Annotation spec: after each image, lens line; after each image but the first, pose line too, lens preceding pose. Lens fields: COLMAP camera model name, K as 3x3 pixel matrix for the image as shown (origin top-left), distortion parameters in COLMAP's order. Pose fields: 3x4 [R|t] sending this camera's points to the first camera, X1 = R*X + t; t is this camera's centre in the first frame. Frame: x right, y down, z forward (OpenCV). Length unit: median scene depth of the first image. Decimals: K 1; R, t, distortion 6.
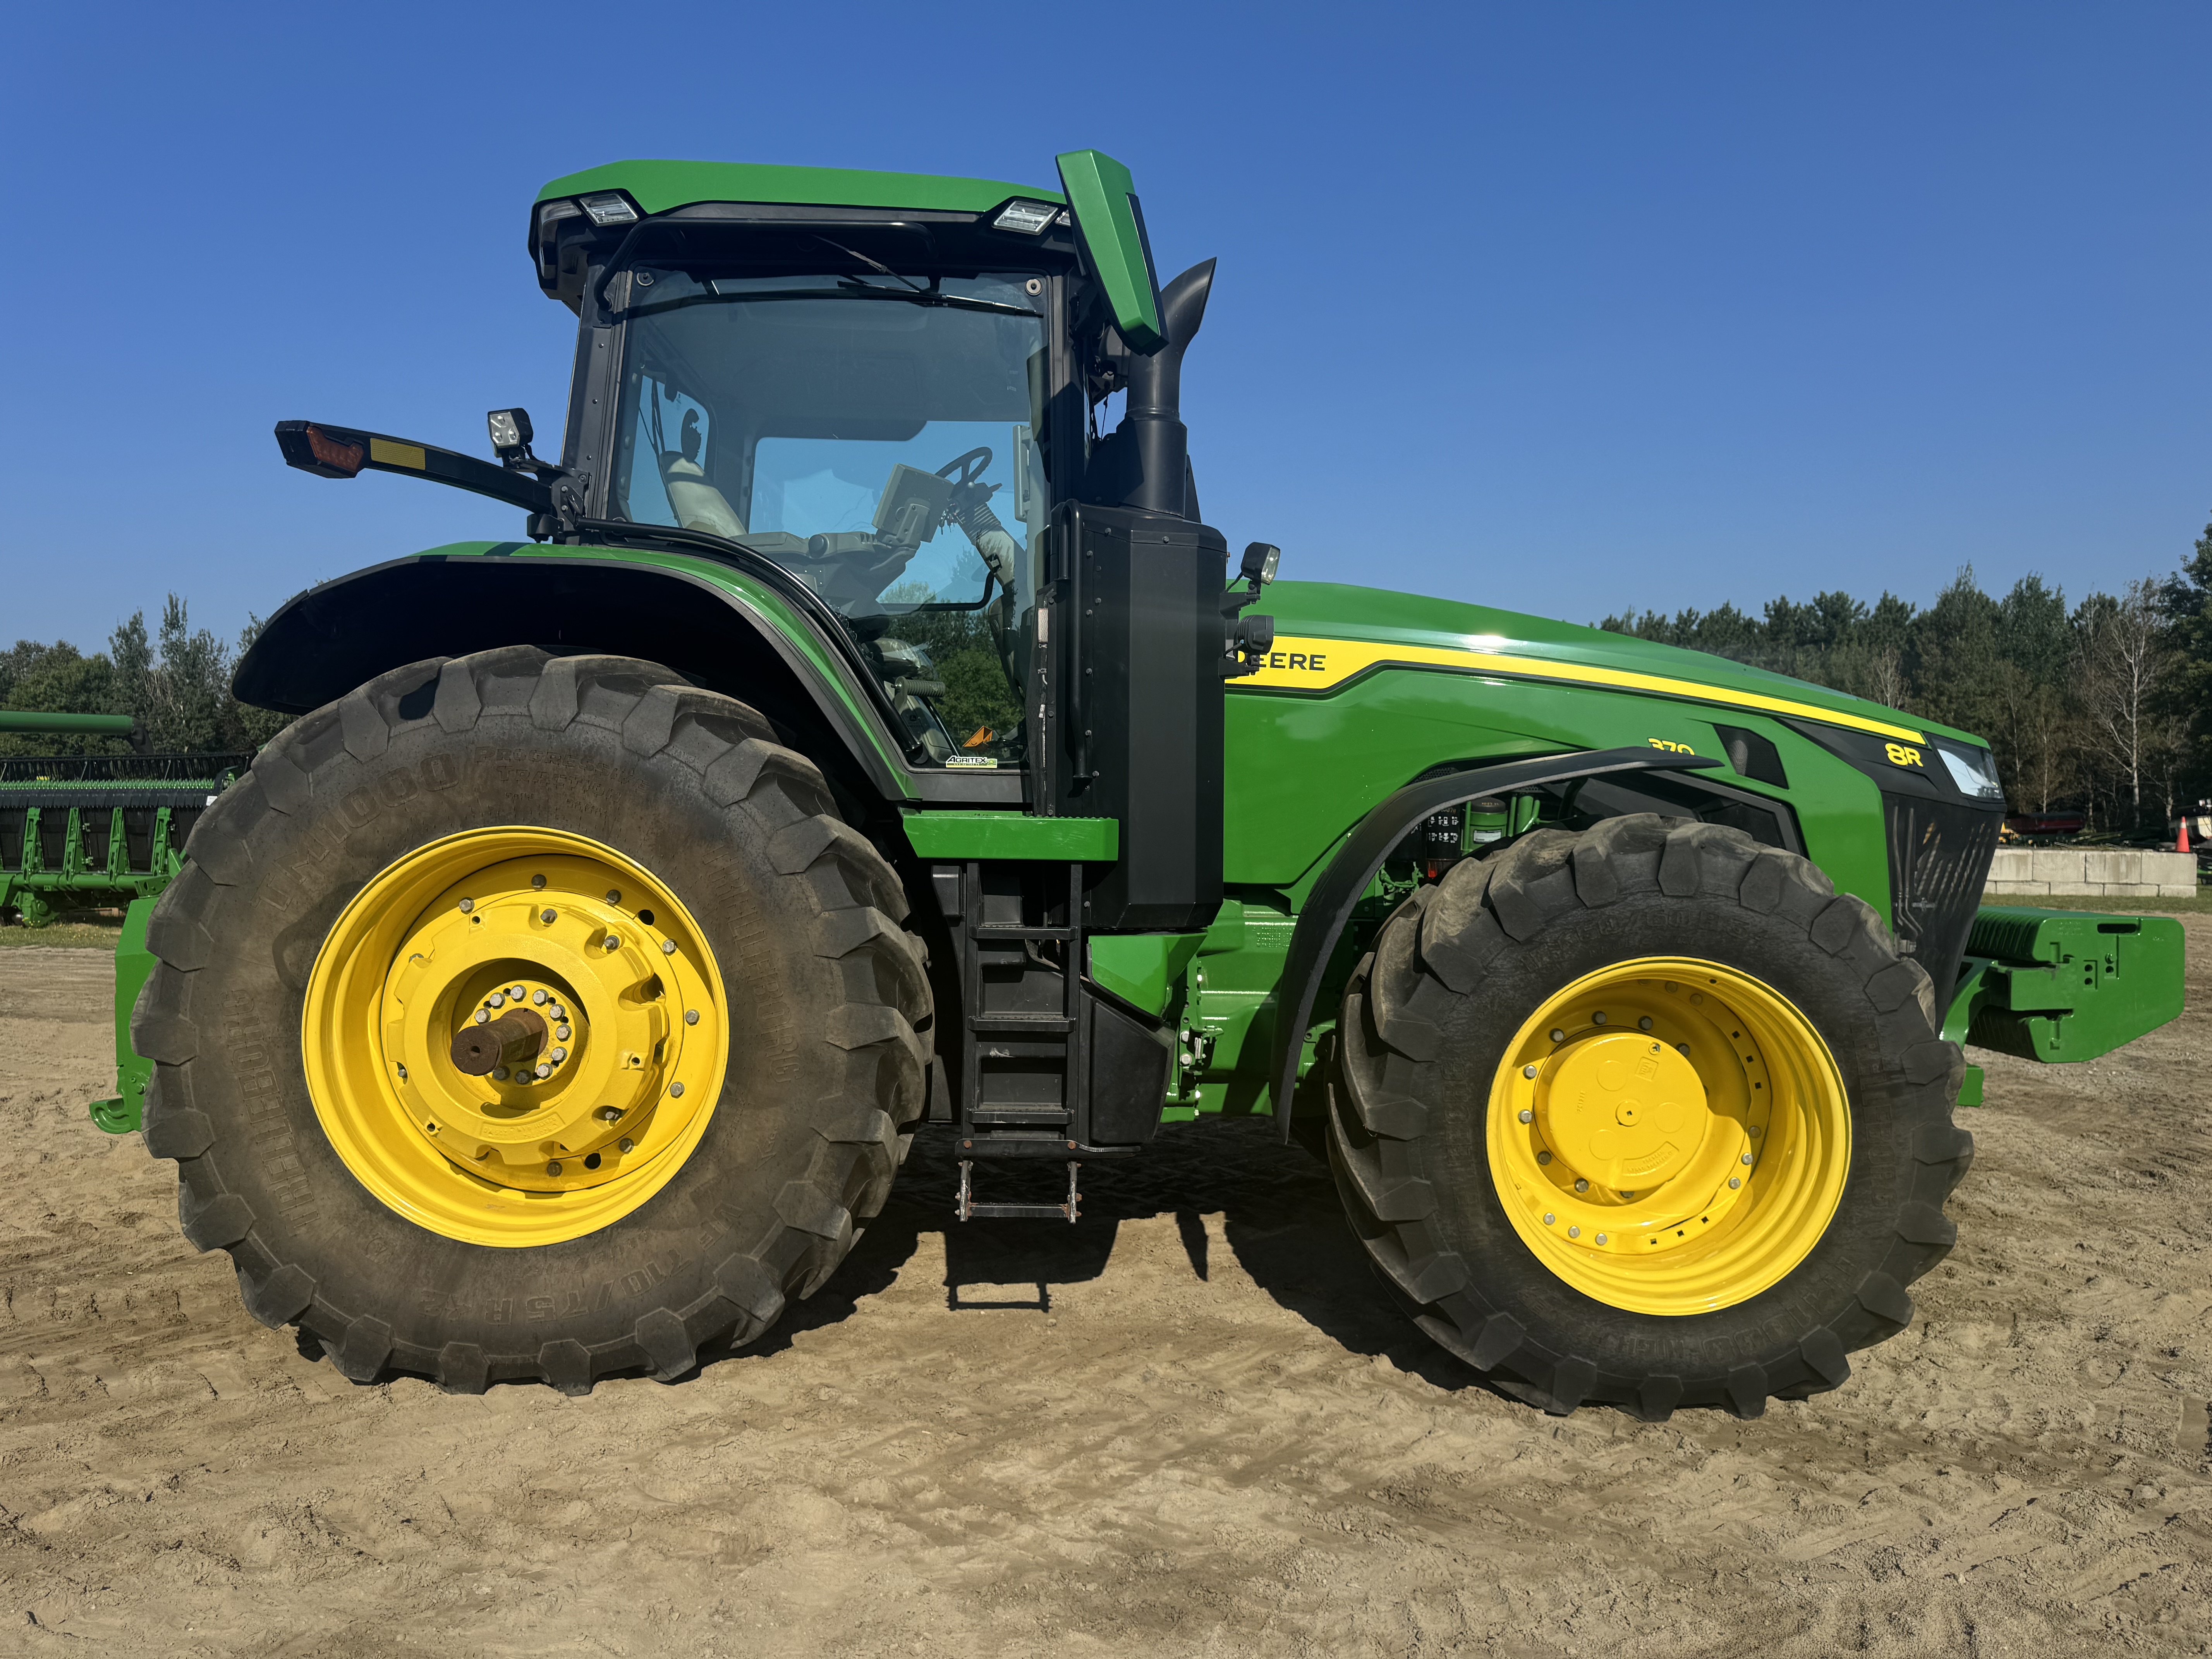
lens RADIAL K [[1570.7, 0, 1112.3], [0, 1570.7, 830.3], [0, 0, 1]] dist [0.032919, -0.004596]
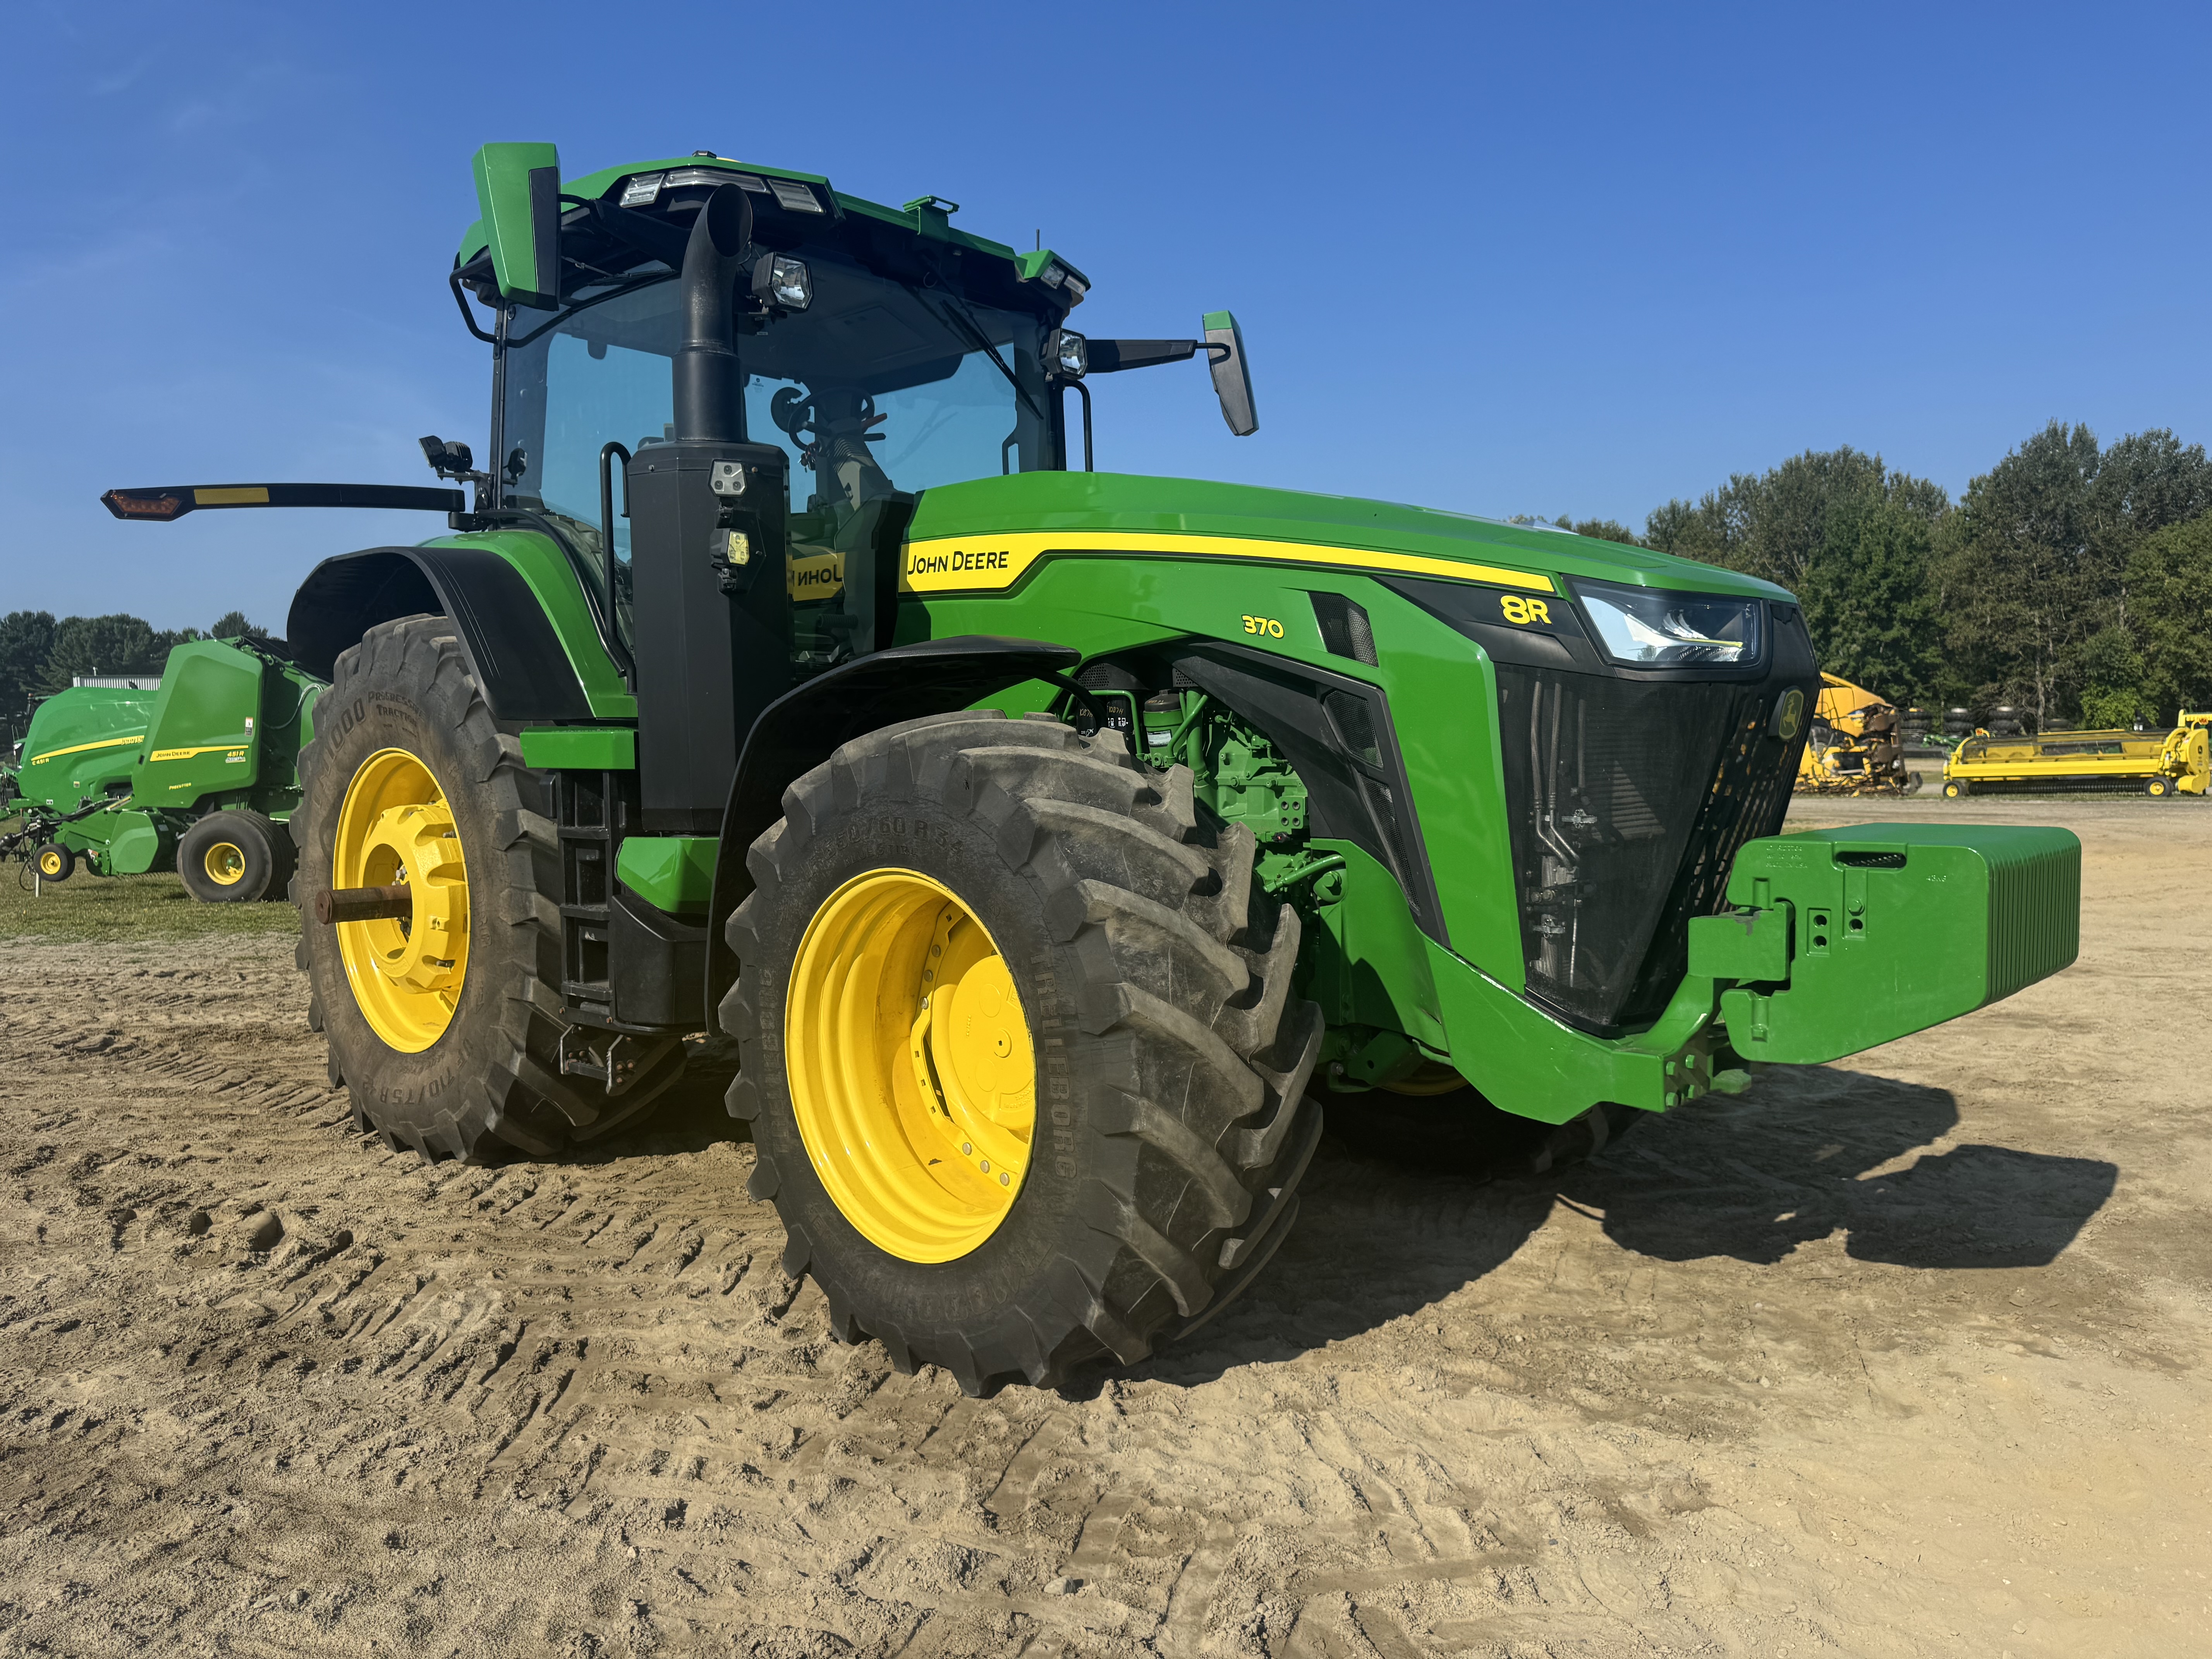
lens RADIAL K [[1570.7, 0, 1112.3], [0, 1570.7, 830.3], [0, 0, 1]] dist [0.032919, -0.004596]
pose [[0.732388, 0.014945, -0.680724, 0.944999], [0.021383, 0.998761, 0.044933, 0.017908], [0.680552, -0.047464, 0.731161, 0.386323]]
